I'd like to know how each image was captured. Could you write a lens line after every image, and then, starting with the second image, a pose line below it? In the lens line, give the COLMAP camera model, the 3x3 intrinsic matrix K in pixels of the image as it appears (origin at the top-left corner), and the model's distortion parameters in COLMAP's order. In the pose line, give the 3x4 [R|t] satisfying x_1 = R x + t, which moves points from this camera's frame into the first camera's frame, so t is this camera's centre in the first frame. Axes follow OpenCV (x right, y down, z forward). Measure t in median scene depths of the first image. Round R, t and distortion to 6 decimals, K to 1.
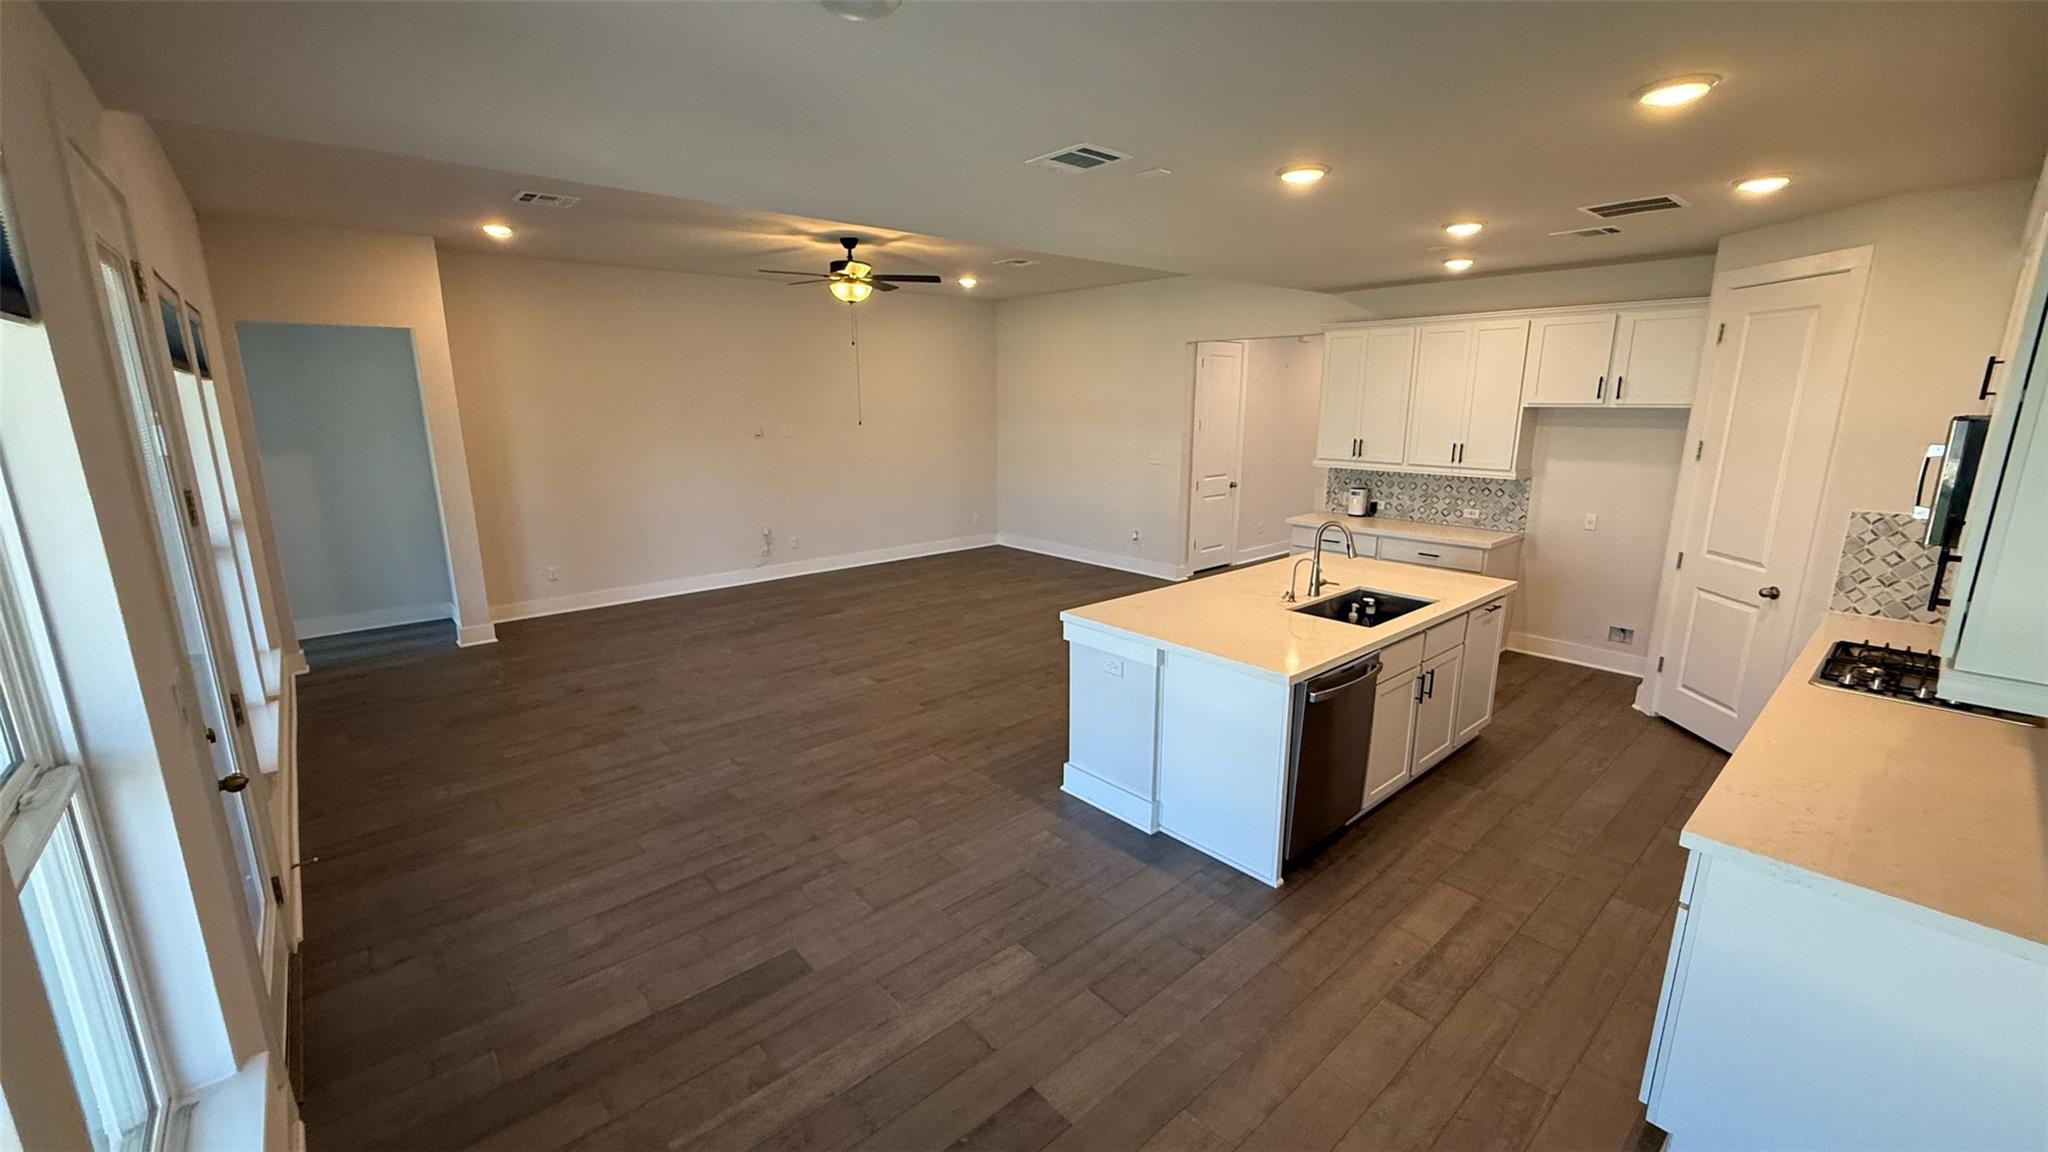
lens RADIAL K [[815.6, 0, 1017.9], [0, 815.6, 574.0], [0, 0, 1]] dist [-0.000296, 0.000062]
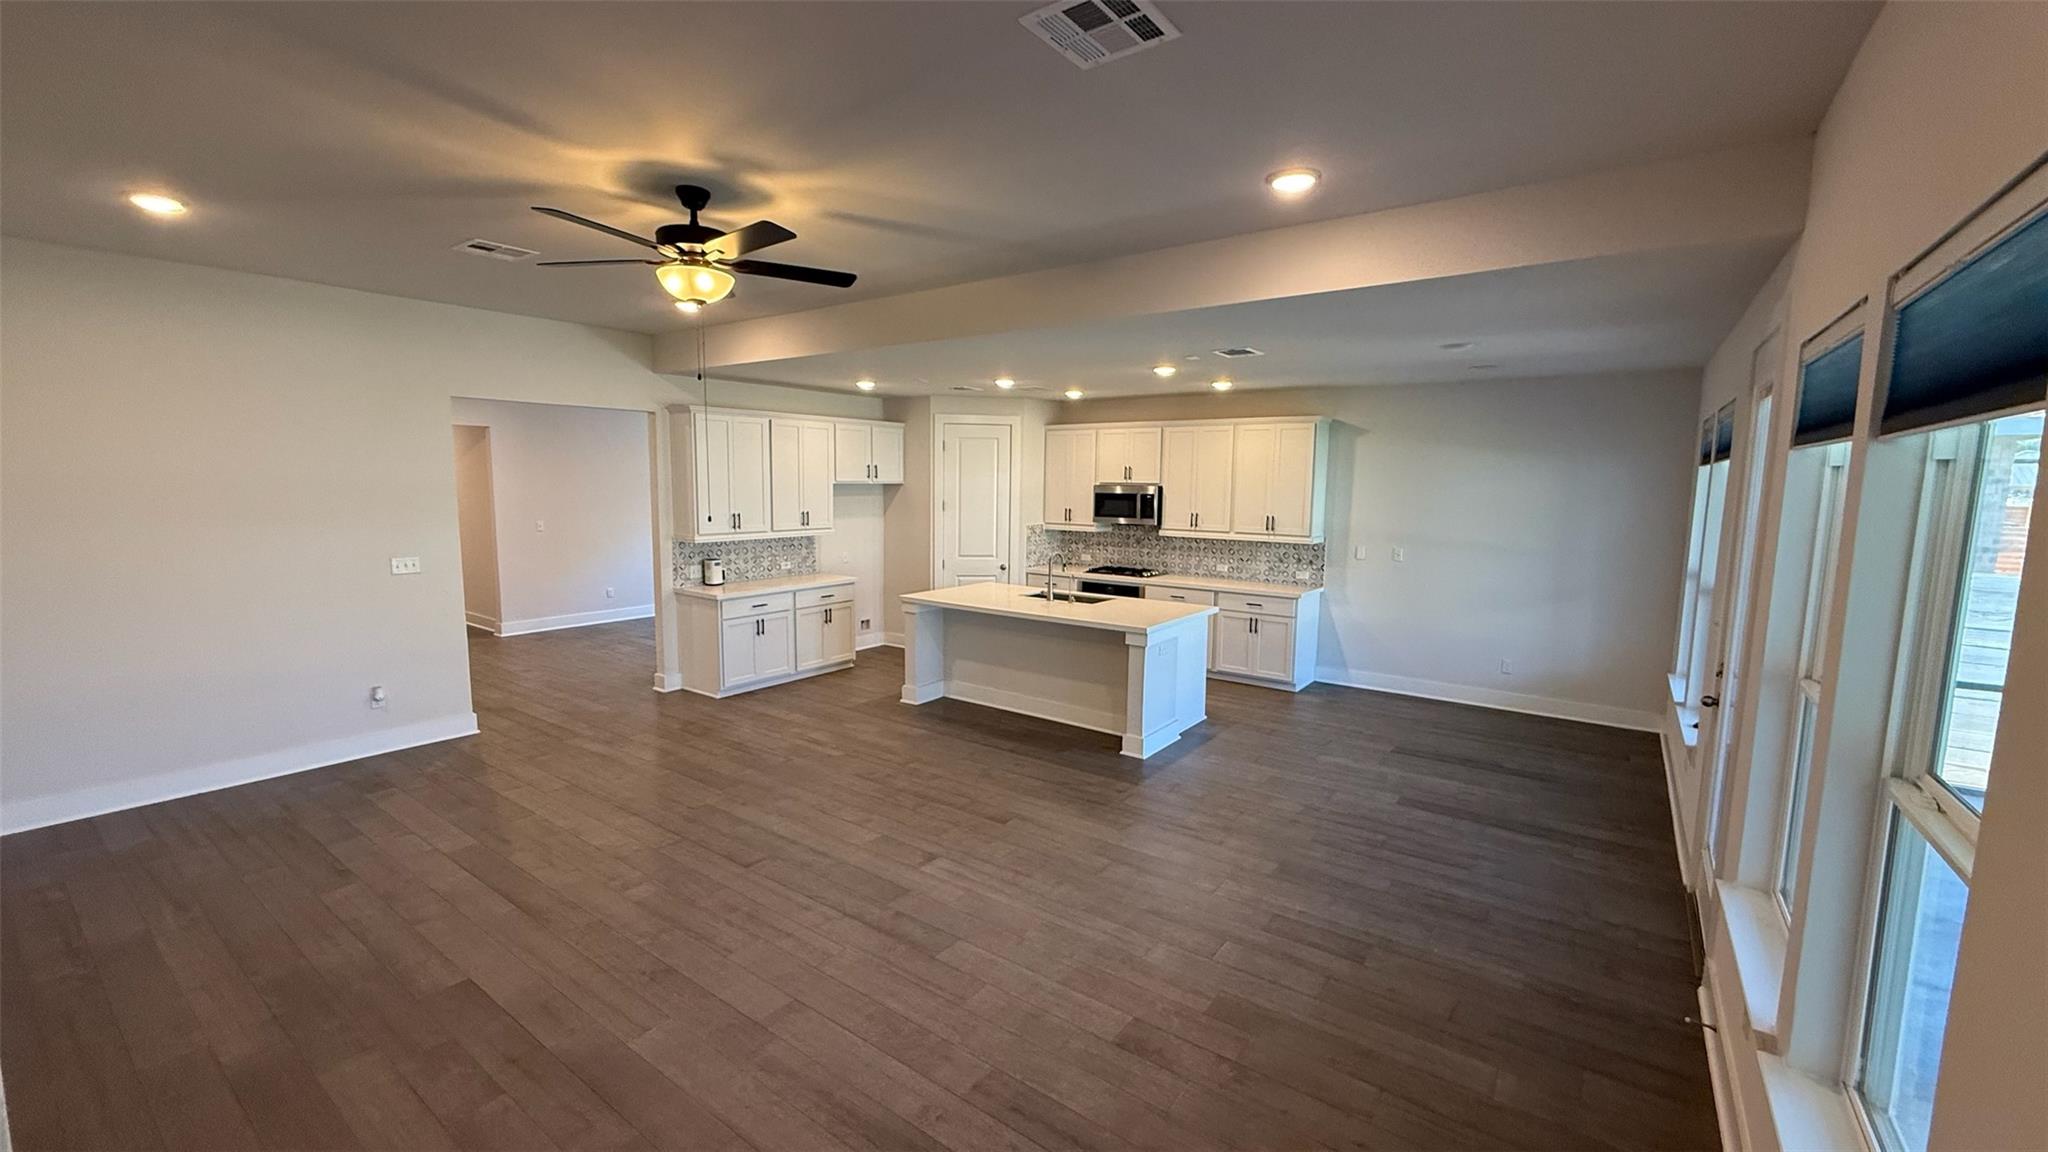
lens RADIAL K [[814.7, 0, 1018.1], [0, 814.7, 574.4], [0, 0, 1]] dist [-0.000599, 0.000044]
pose [[-0.216938, -0.114435, 0.969455, -1.264197], [0.199276, 0.967001, 0.158738, -0.314696], [-0.955629, 0.227625, -0.186975, 1.469365]]
